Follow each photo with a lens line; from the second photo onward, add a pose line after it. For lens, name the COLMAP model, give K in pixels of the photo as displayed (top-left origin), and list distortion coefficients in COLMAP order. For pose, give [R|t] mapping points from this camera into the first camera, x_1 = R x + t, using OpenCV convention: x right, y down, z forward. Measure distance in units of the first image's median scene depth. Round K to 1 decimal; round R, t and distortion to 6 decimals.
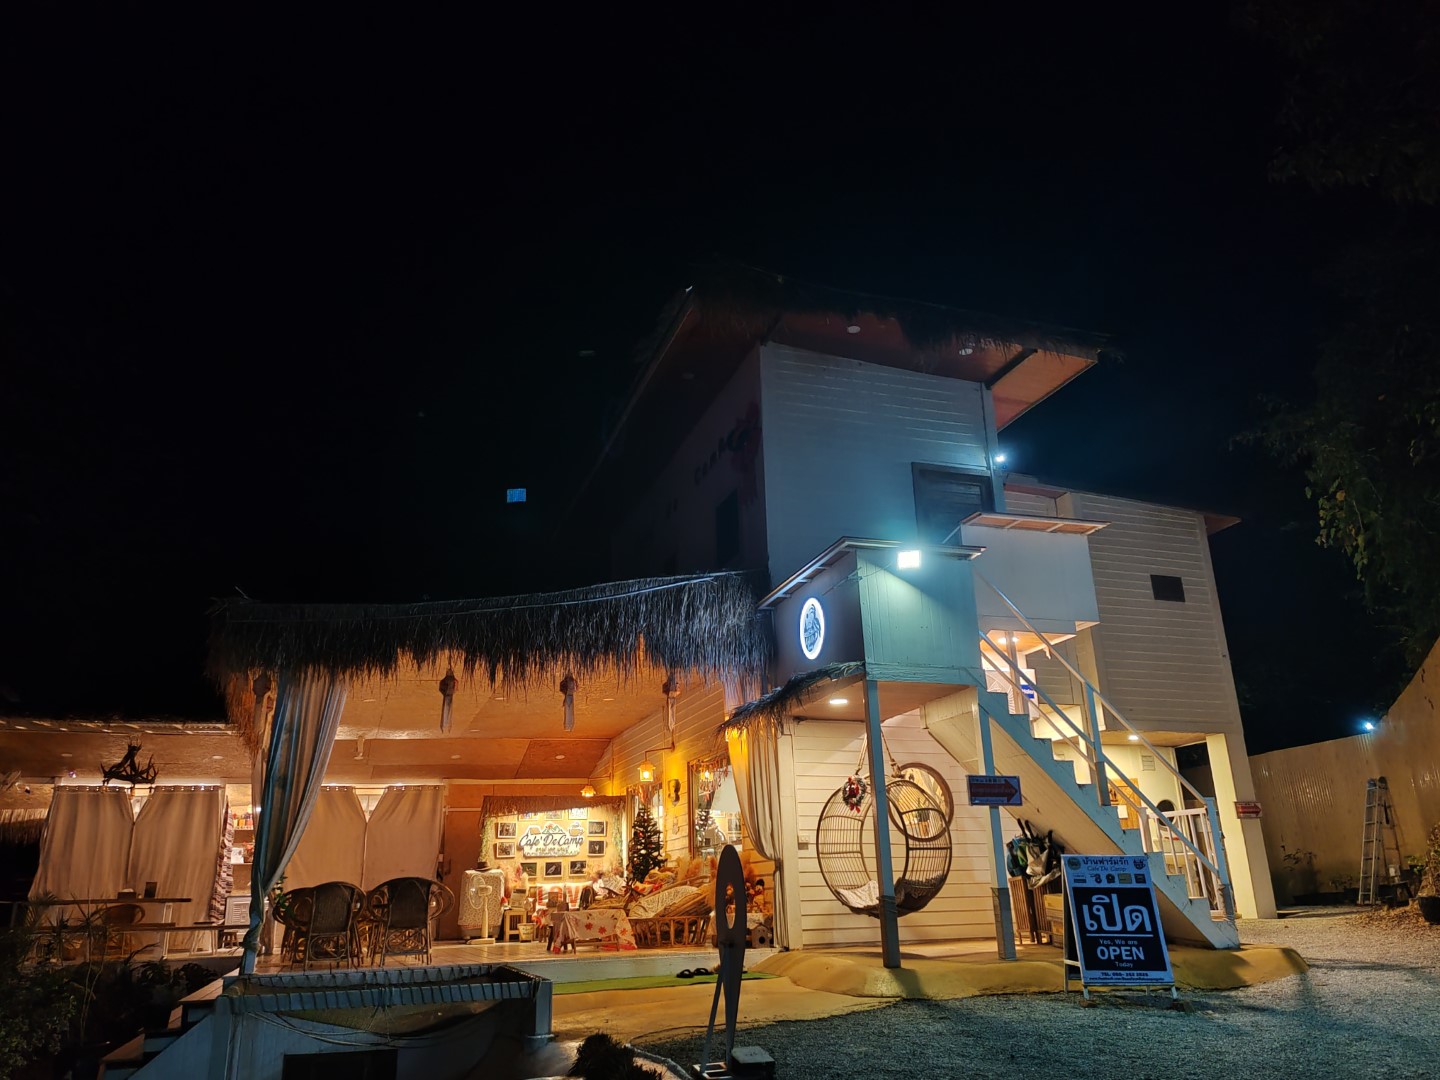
lens RADIAL K [[1095.2, 0, 719.9], [0, 1095.2, 525.6], [0, 0, 1]] dist [0.051365, -0.075713]
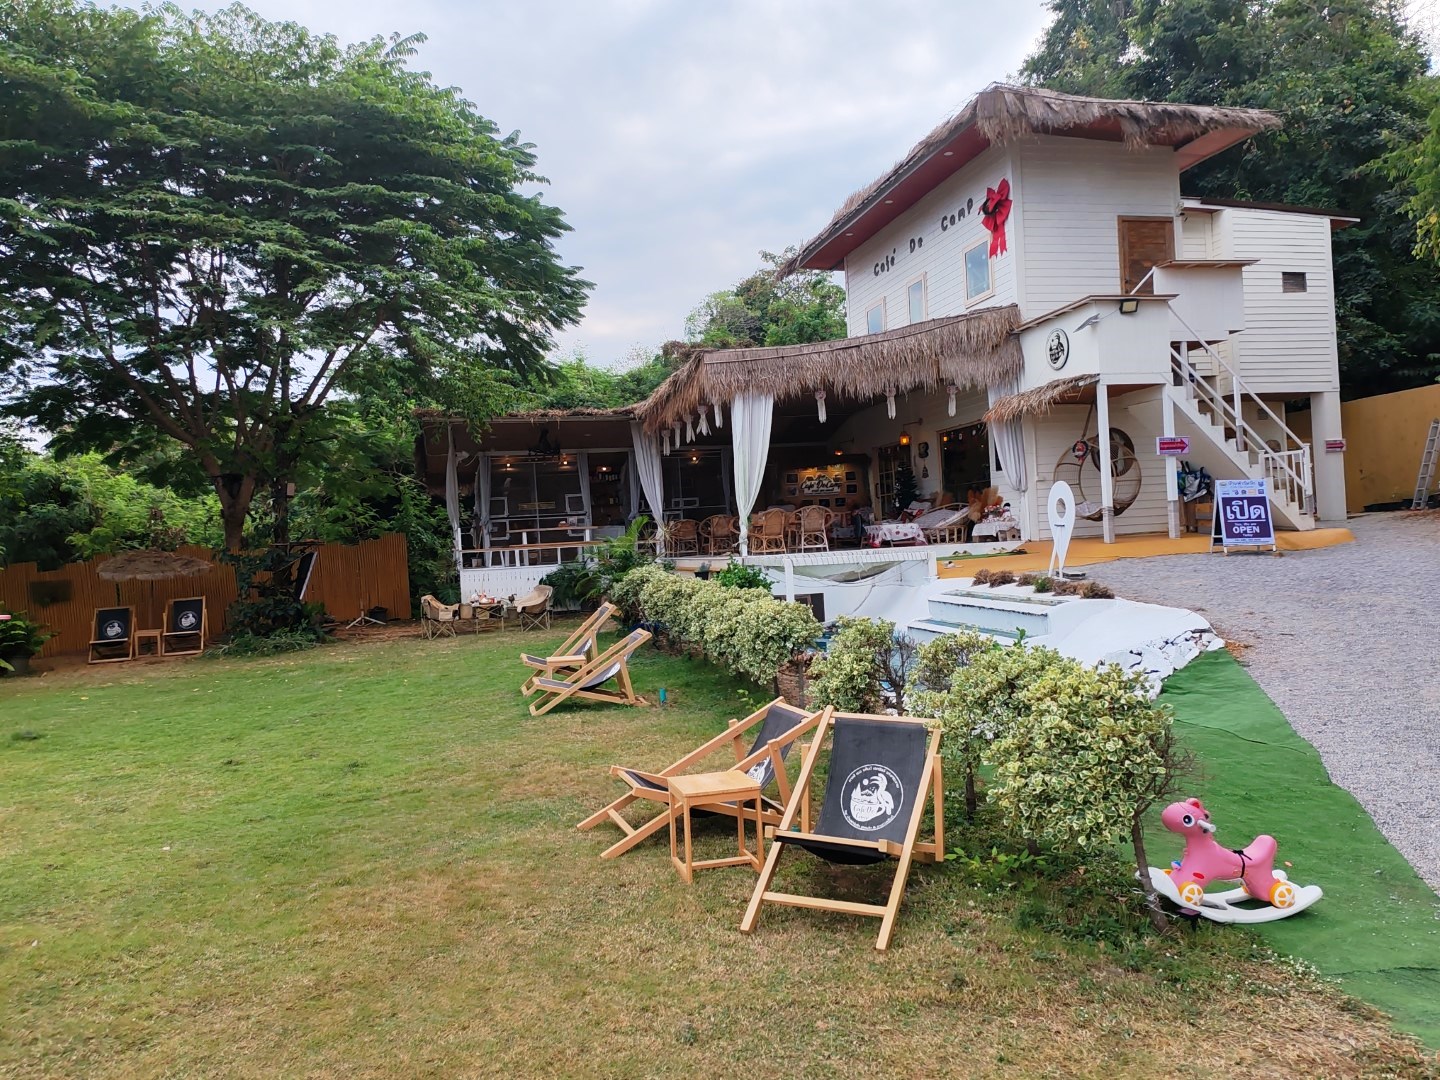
lens RADIAL K [[1095.2, 0, 714.5], [0, 1095.2, 546.9], [0, 0, 1]] dist [0.051365, -0.075713]
pose [[0.995841, -0.025886, -0.087355, -0.281123], [0.053185, 0.943639, 0.326675, -0.183658], [0.073975, -0.329962, 0.941091, -0.630530]]
